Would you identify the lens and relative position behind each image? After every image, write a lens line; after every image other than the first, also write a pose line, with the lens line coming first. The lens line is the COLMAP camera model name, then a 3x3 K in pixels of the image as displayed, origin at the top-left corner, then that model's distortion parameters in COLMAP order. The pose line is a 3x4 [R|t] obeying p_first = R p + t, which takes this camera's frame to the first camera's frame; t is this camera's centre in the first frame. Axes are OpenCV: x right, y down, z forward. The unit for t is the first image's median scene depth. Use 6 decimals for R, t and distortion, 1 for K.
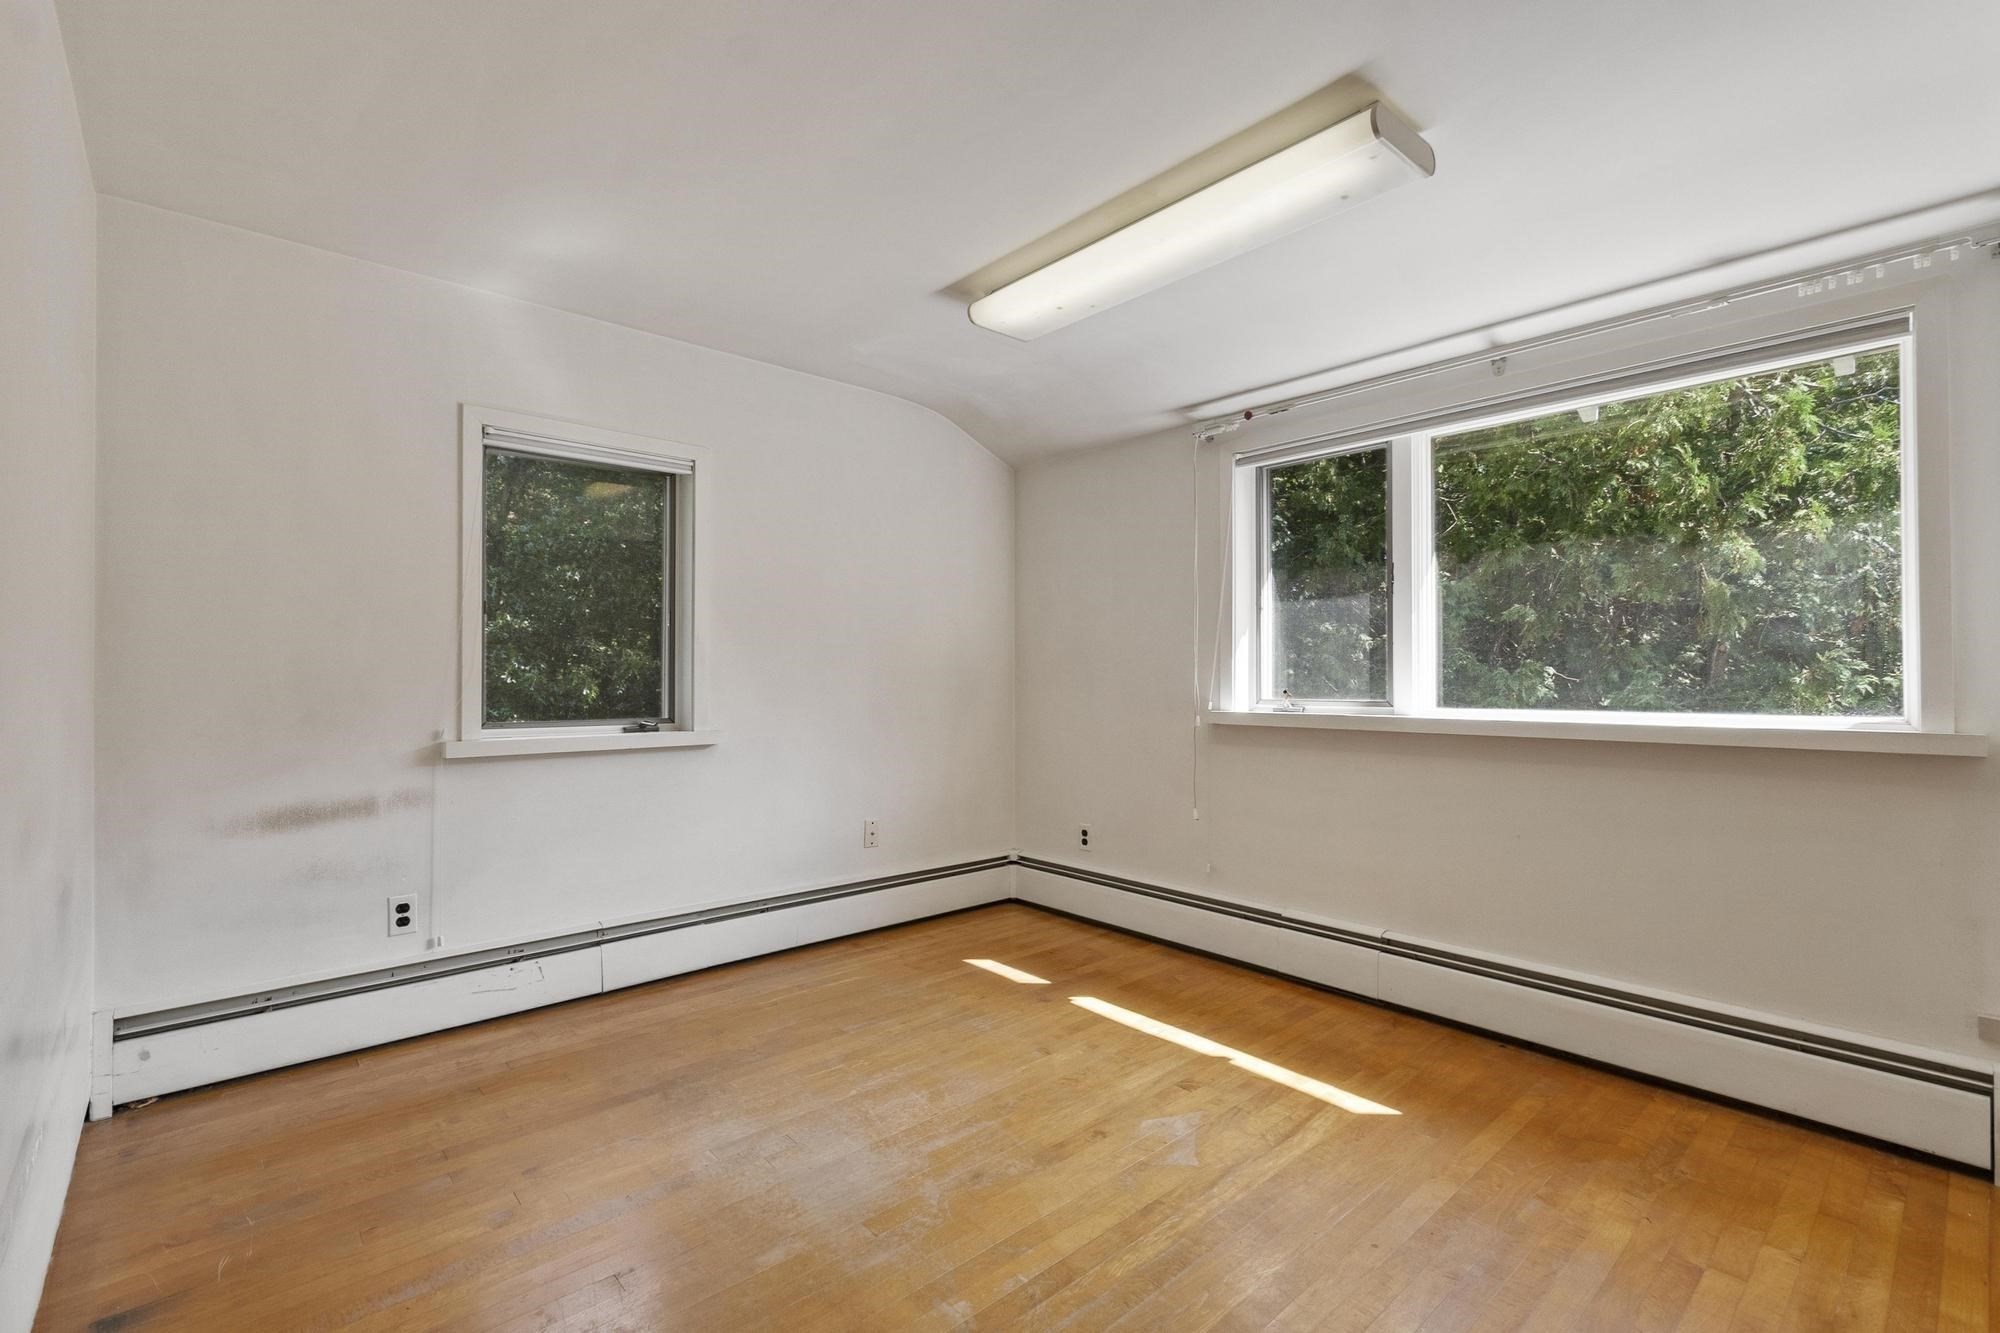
lens RADIAL K [[877.7, 0, 1006.1], [0, 877.7, 671.3], [0, 0, 1]] dist [-0.001357, 0.001078]
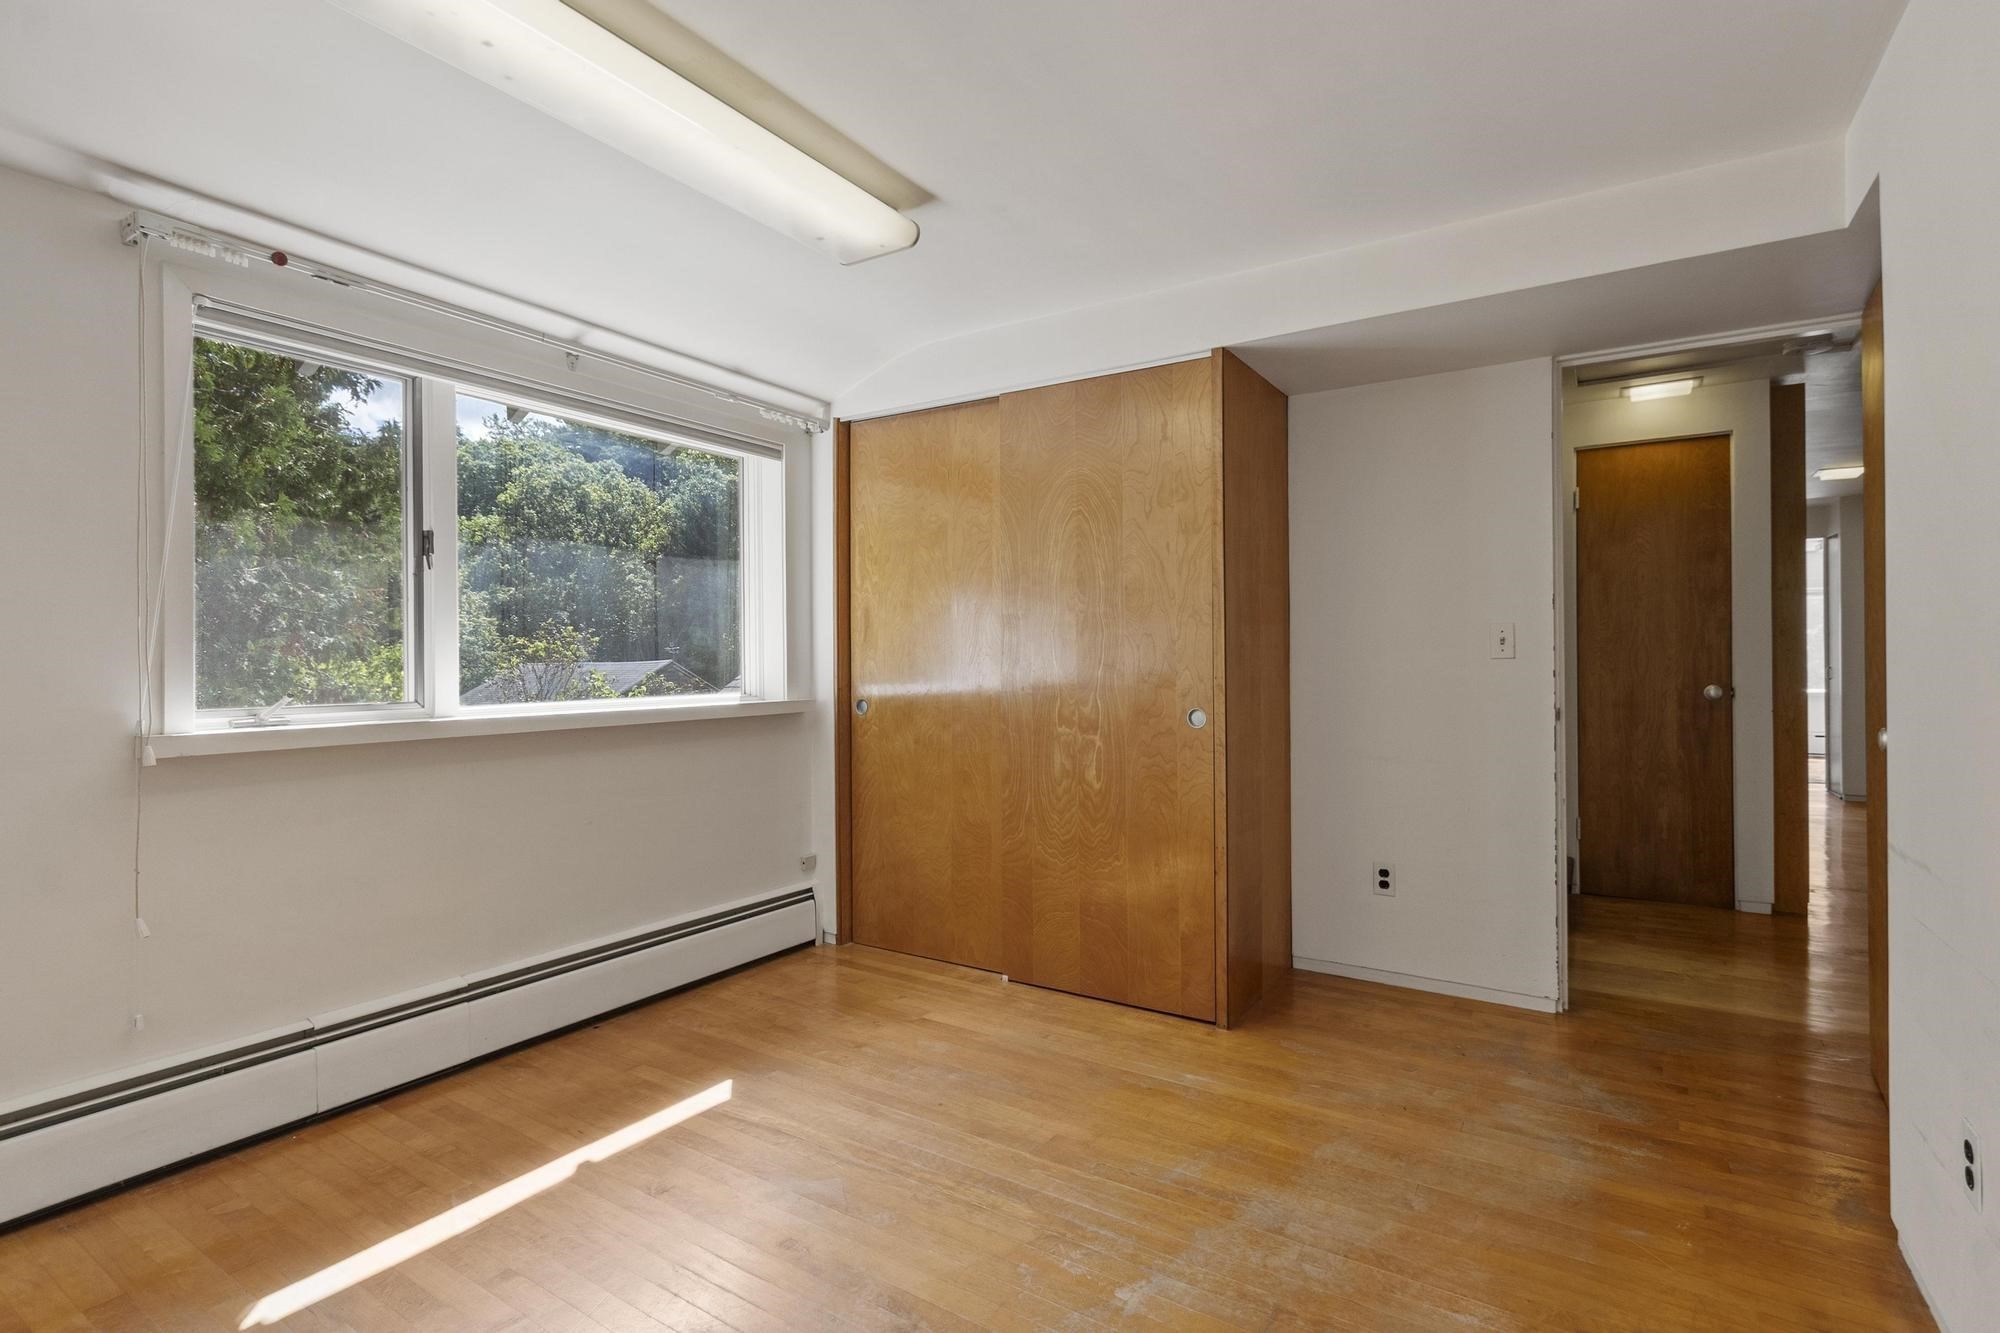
lens RADIAL K [[924.3, 0, 1006.4], [0, 924.3, 658.2], [0, 0, 1]] dist [-0.001751, 0.000228]
pose [[-0.251018, 0.001074, 0.967982, -0.593971], [-0.003931, 0.999990, -0.002129, -0.006700], [-0.967974, -0.004340, -0.251011, 0.788041]]
